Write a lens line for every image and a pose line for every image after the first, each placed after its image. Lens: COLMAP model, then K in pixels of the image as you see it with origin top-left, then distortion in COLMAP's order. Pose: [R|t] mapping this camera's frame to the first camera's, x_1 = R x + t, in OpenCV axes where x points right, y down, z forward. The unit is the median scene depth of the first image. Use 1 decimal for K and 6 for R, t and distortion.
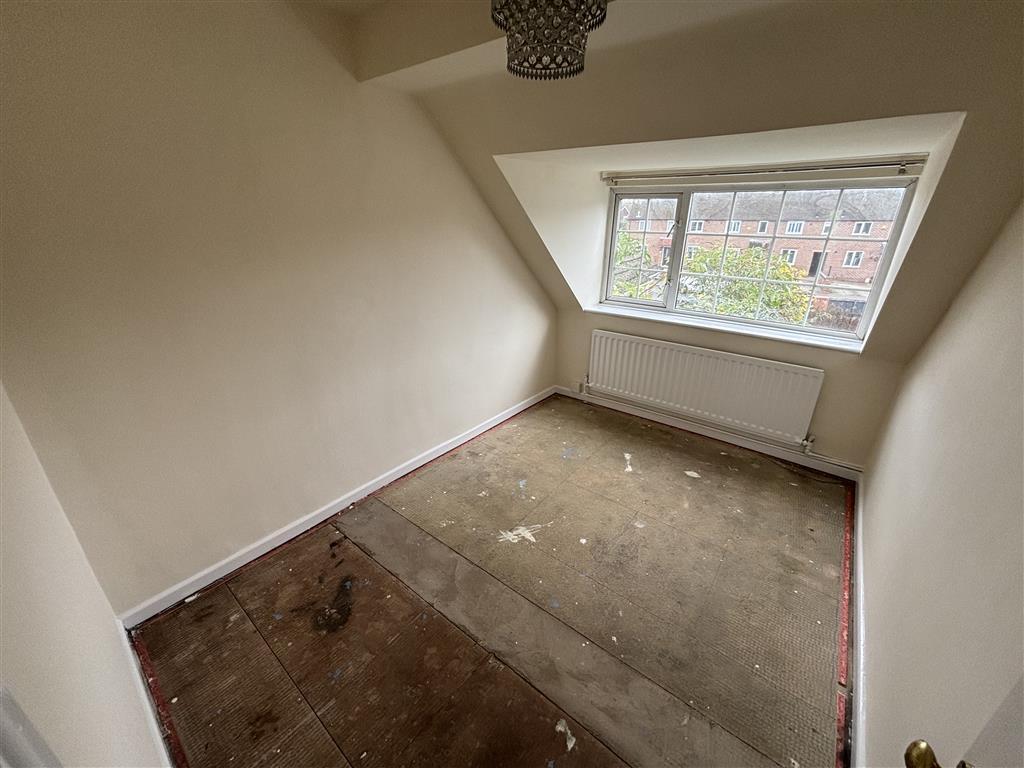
lens RADIAL K [[409.4, 0, 518.6], [0, 409.4, 382.4], [0, 0, 1]] dist [-0.009614, 0.000719]
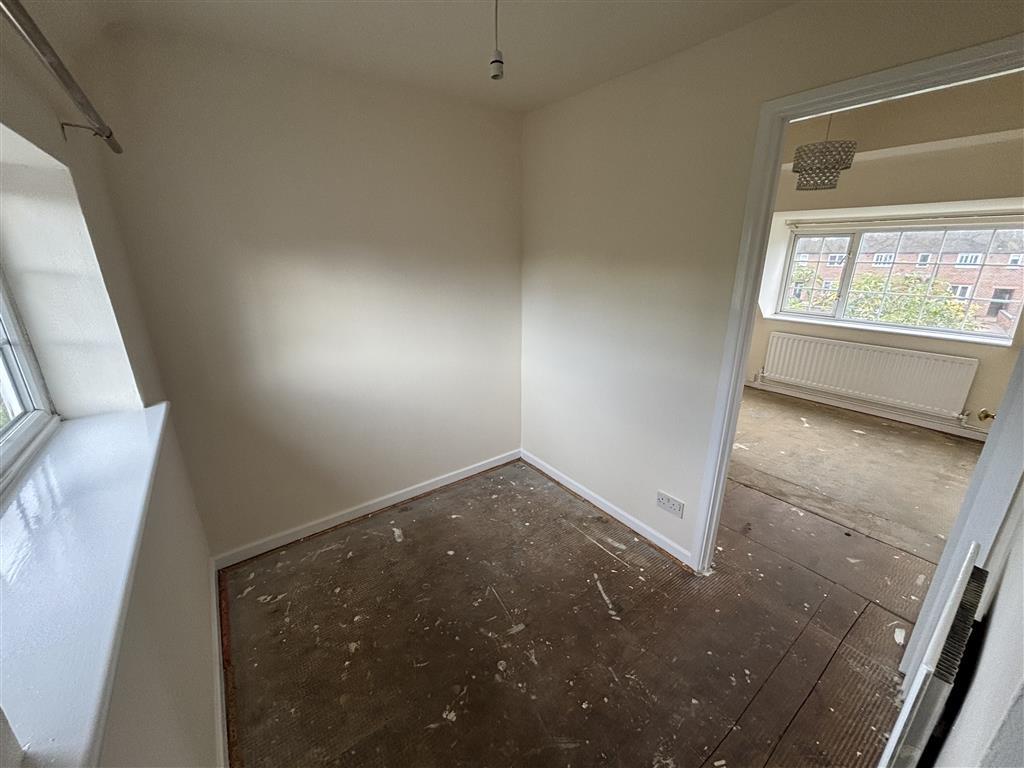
lens RADIAL K [[409.4, 0, 507.0], [0, 409.4, 386.7], [0, 0, 1]] dist [-0.009614, 0.000719]
pose [[0.964965, 0.067715, -0.253488, -0.365662], [-0.085351, 0.994590, -0.059220, 0.242404], [0.248107, 0.078780, 0.965524, -0.600180]]
